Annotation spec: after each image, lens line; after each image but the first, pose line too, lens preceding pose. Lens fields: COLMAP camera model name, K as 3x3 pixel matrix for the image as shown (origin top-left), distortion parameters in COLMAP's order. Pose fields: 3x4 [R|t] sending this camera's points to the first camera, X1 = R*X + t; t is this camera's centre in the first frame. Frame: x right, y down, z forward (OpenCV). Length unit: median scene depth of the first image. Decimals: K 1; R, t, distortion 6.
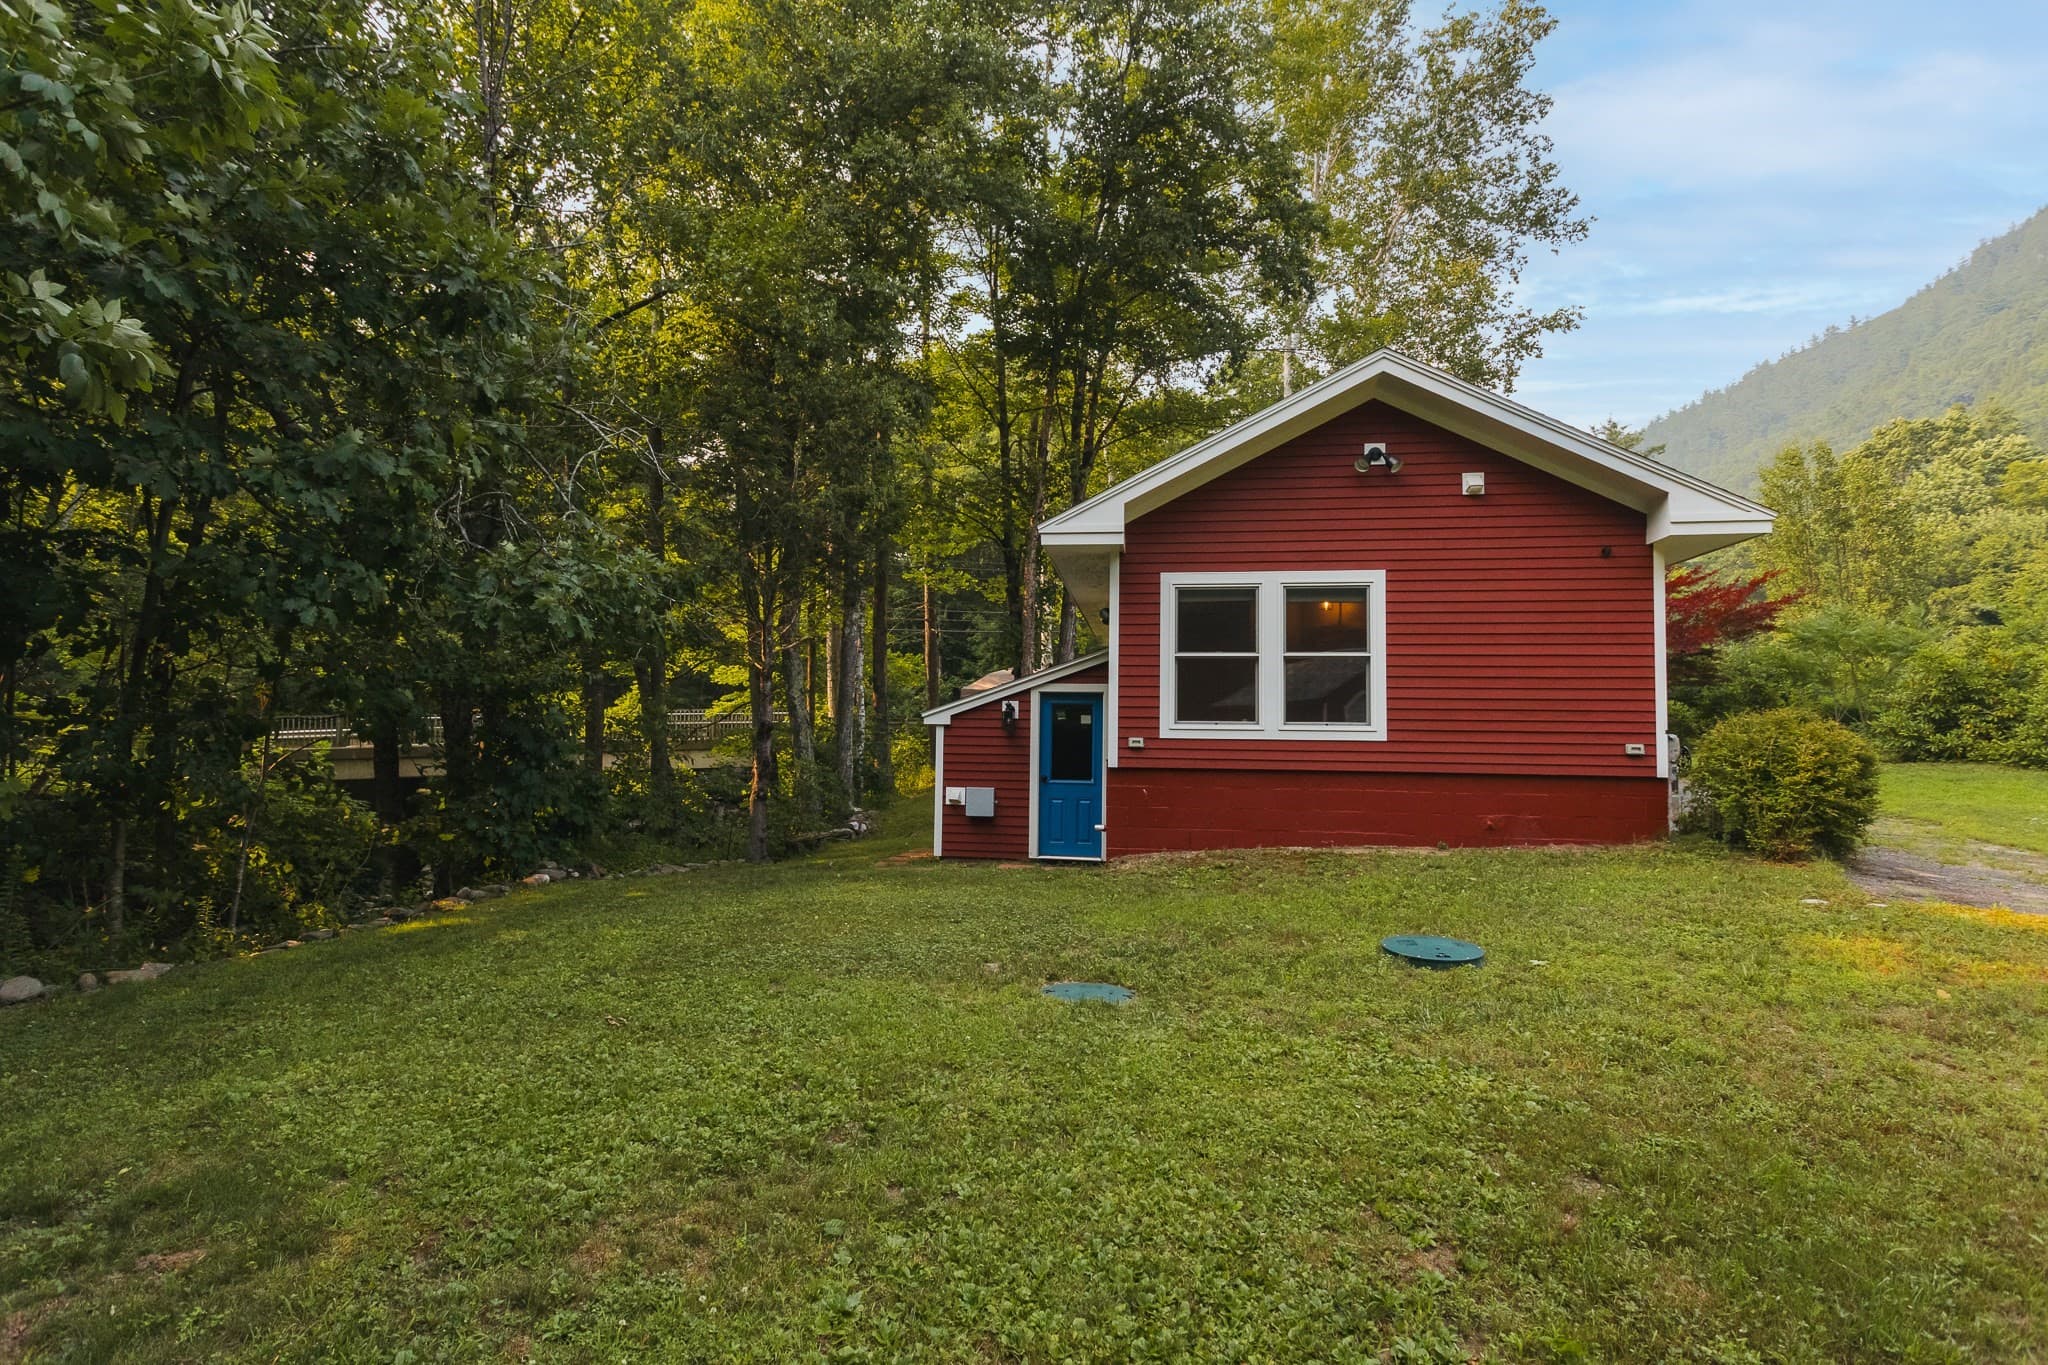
lens RADIAL K [[1005.4, 0, 1024.0], [0, 1005.4, 682.5], [0, 0, 1]] dist [0.002578, 0.000168]
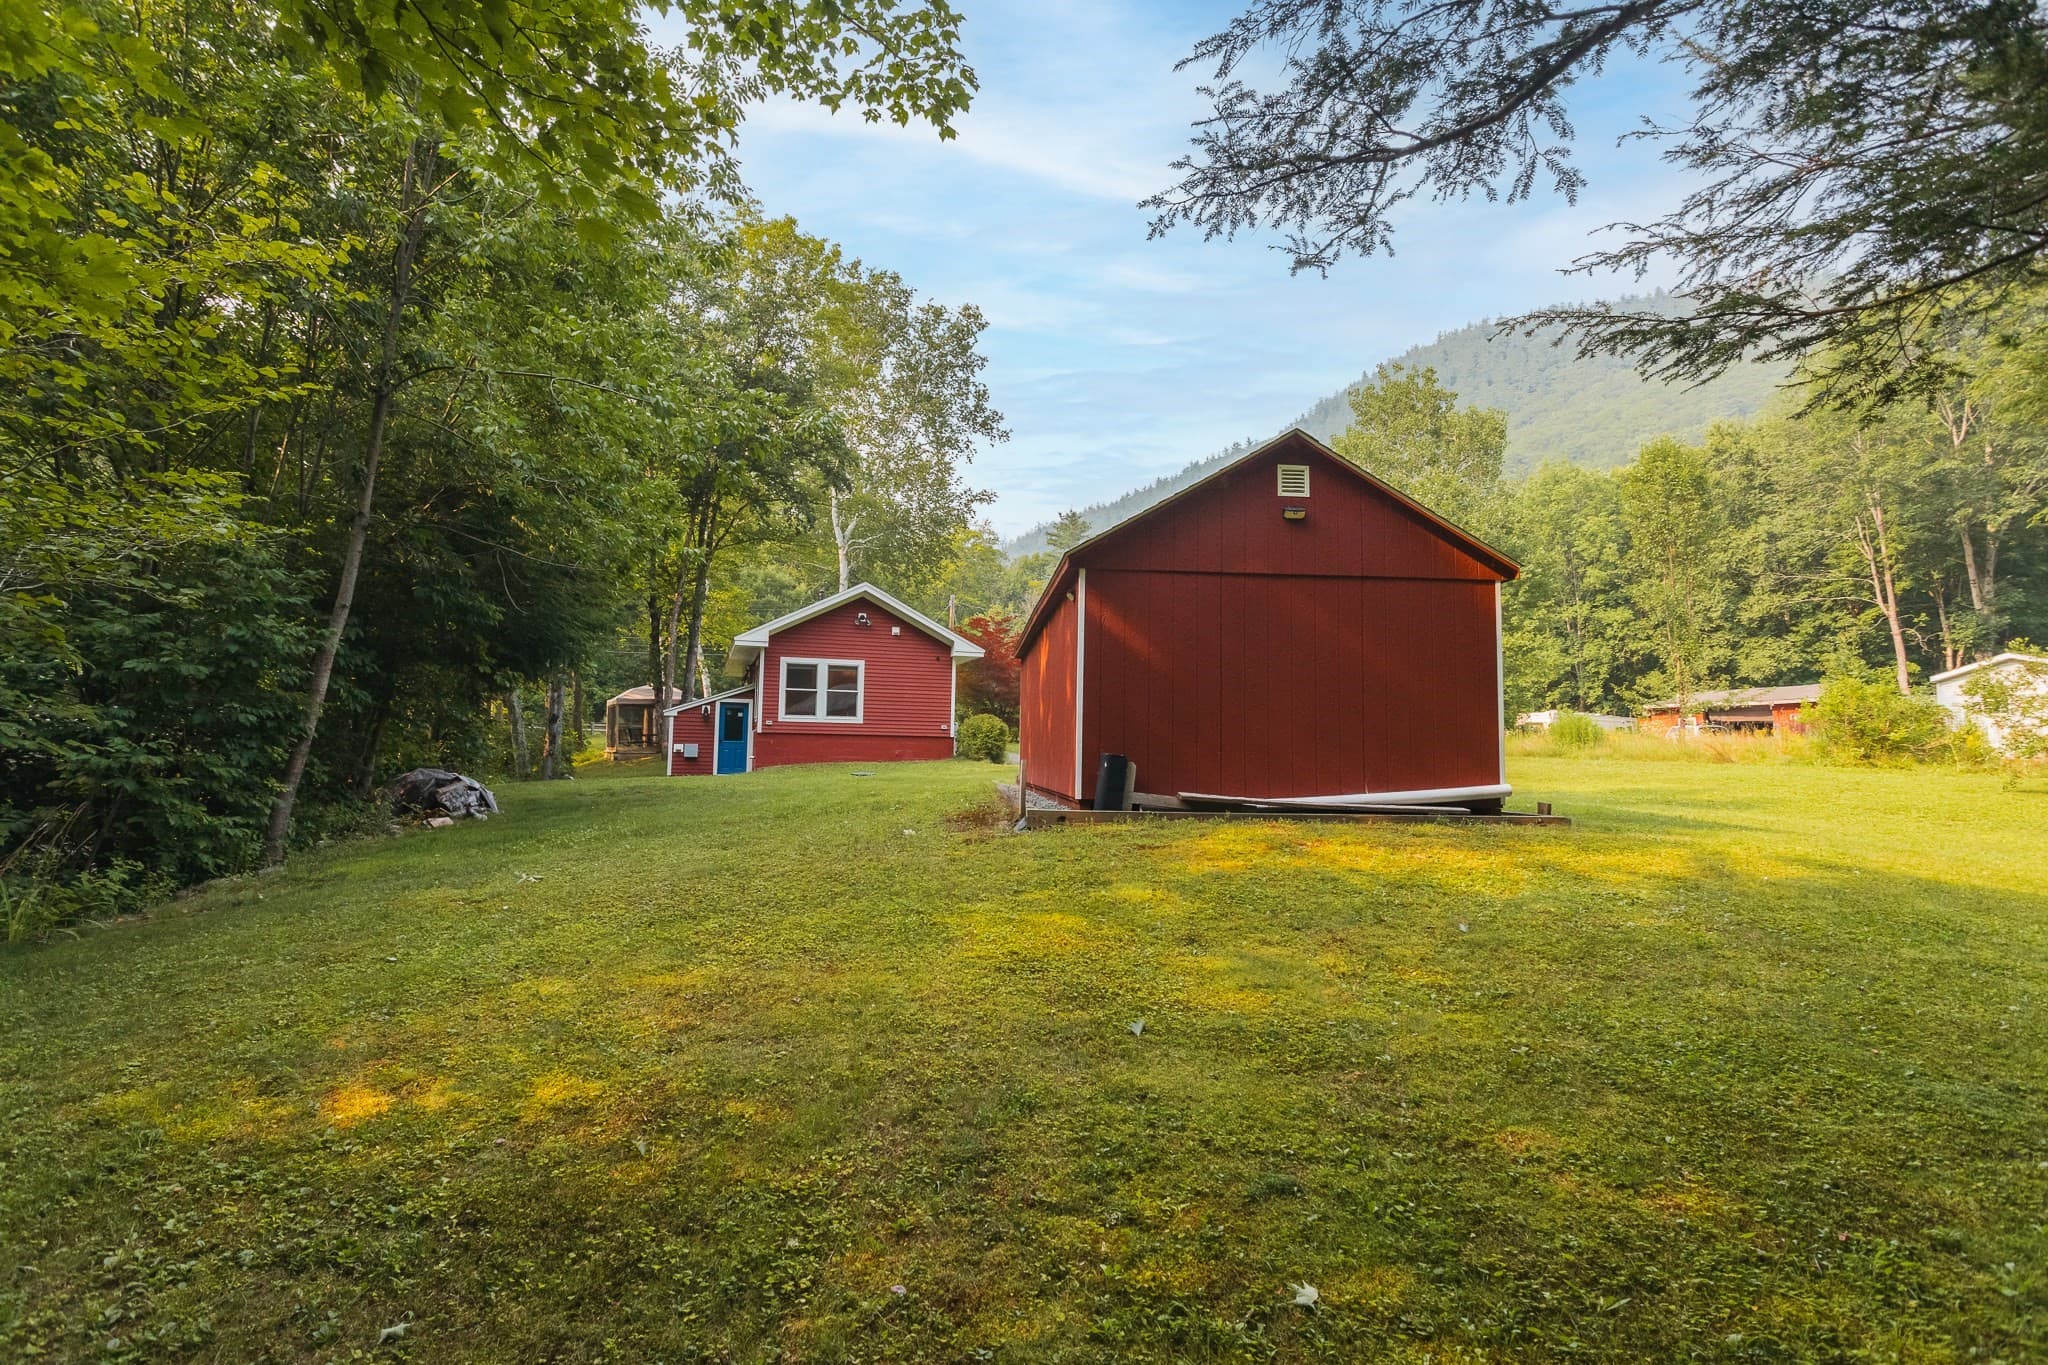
lens RADIAL K [[977.9, 0, 1009.2], [0, 977.9, 691.2], [0, 0, 1]] dist [0.002878, 0.000416]
pose [[0.902081, 0.031554, 0.430412, -0.413062], [-0.028849, 0.999502, -0.012812, -0.006657], [-0.430602, -0.000859, 0.902542, -1.517988]]
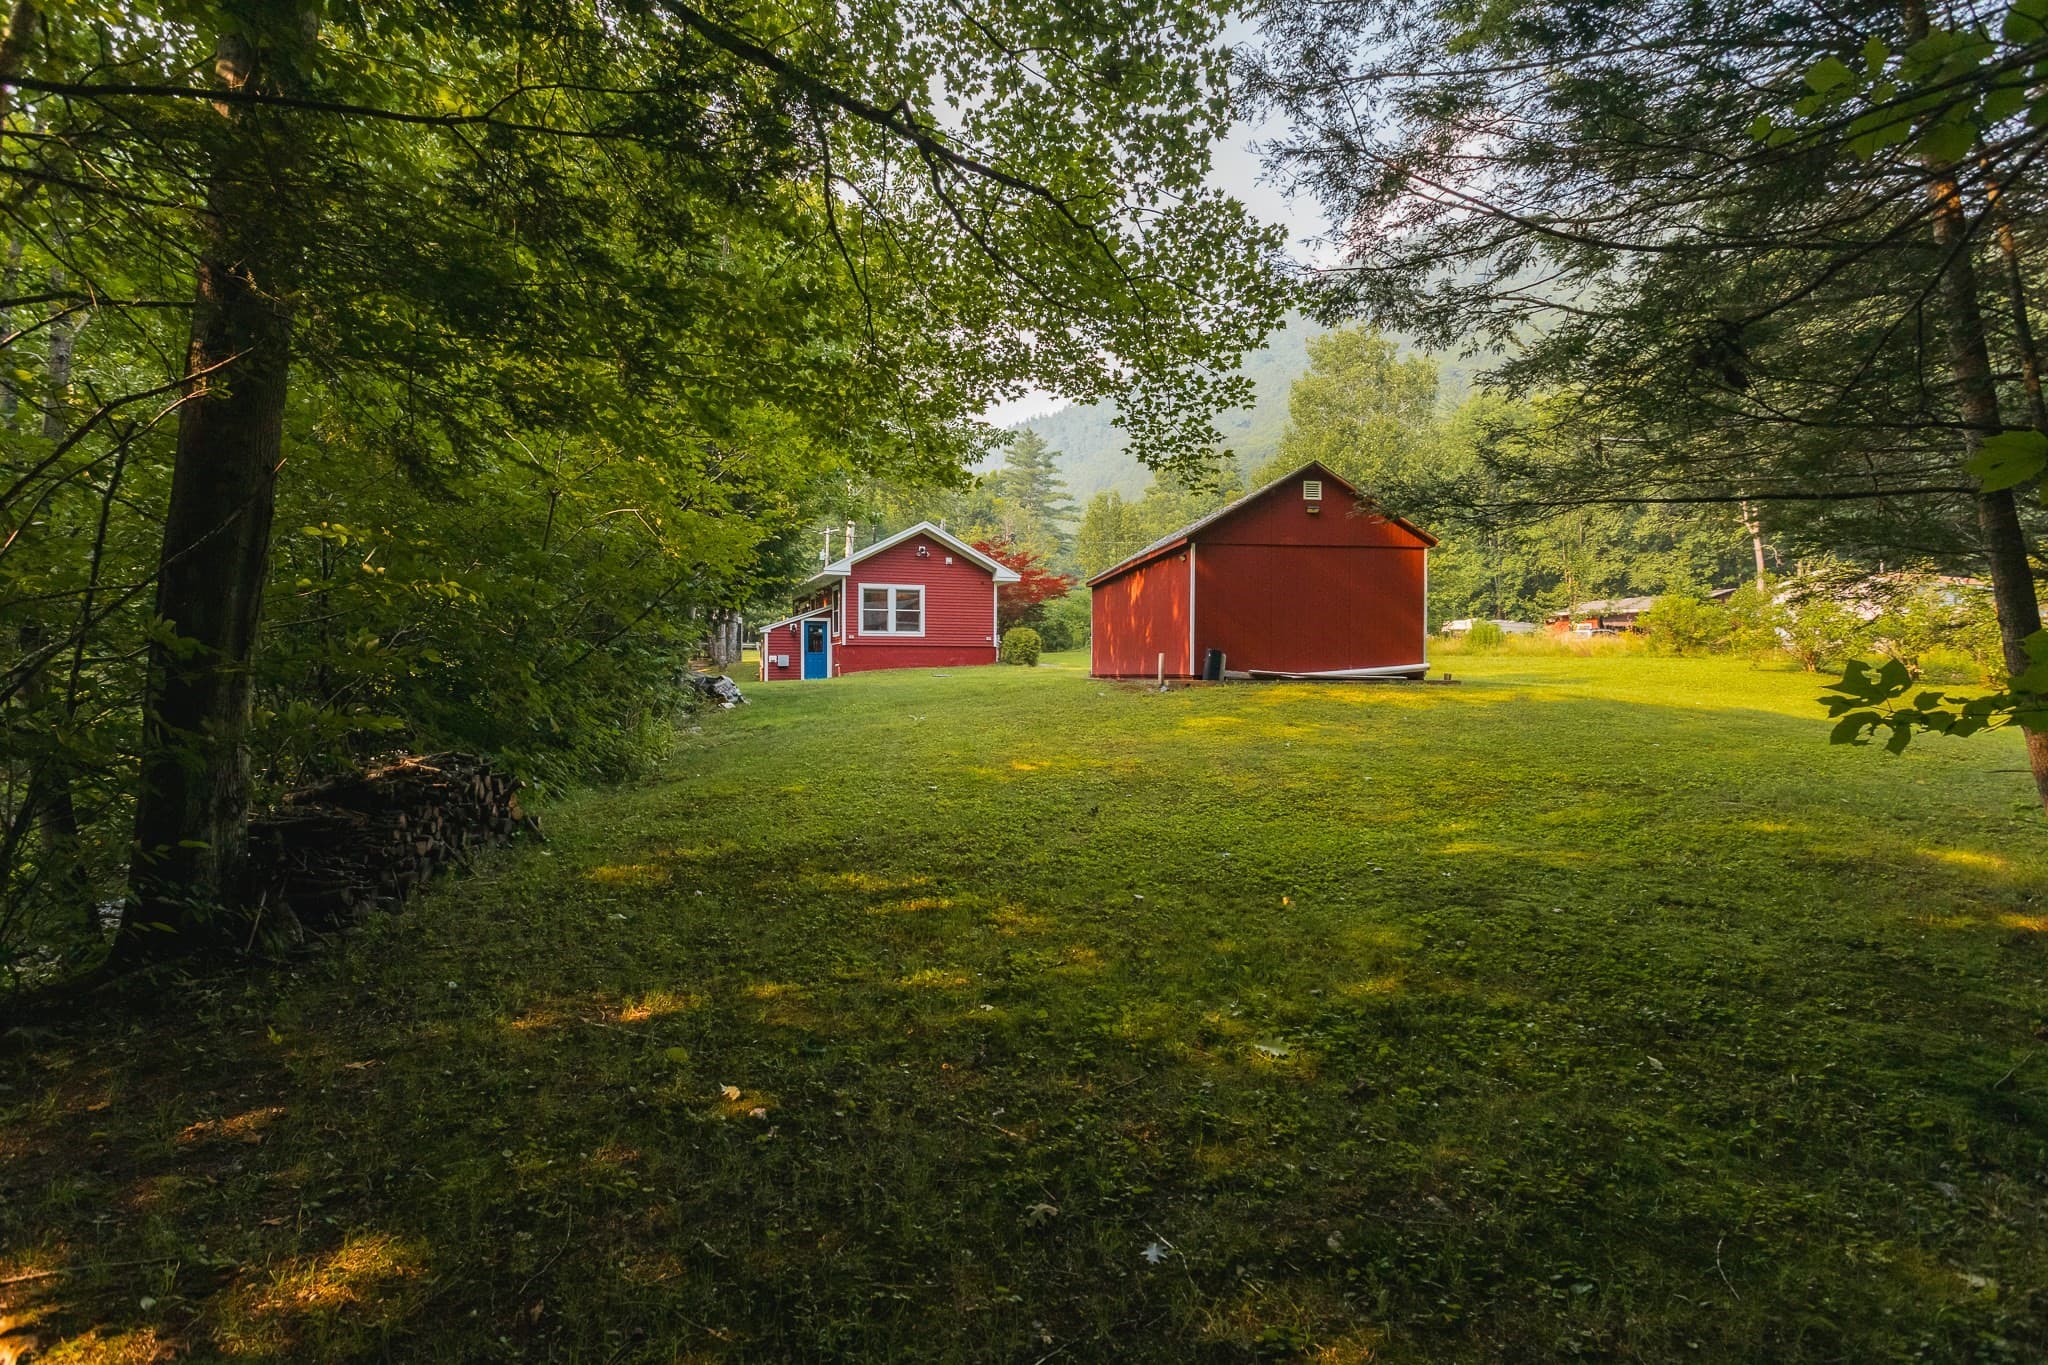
lens RADIAL K [[977.9, 0, 1009.2], [0, 977.9, 691.2], [0, 0, 1]] dist [0.002878, 0.000416]
pose [[0.874859, -0.021304, 0.483908, -0.950236], [-0.016817, 0.997094, 0.074301, -0.007699], [-0.484085, -0.073141, 0.871959, -1.943971]]
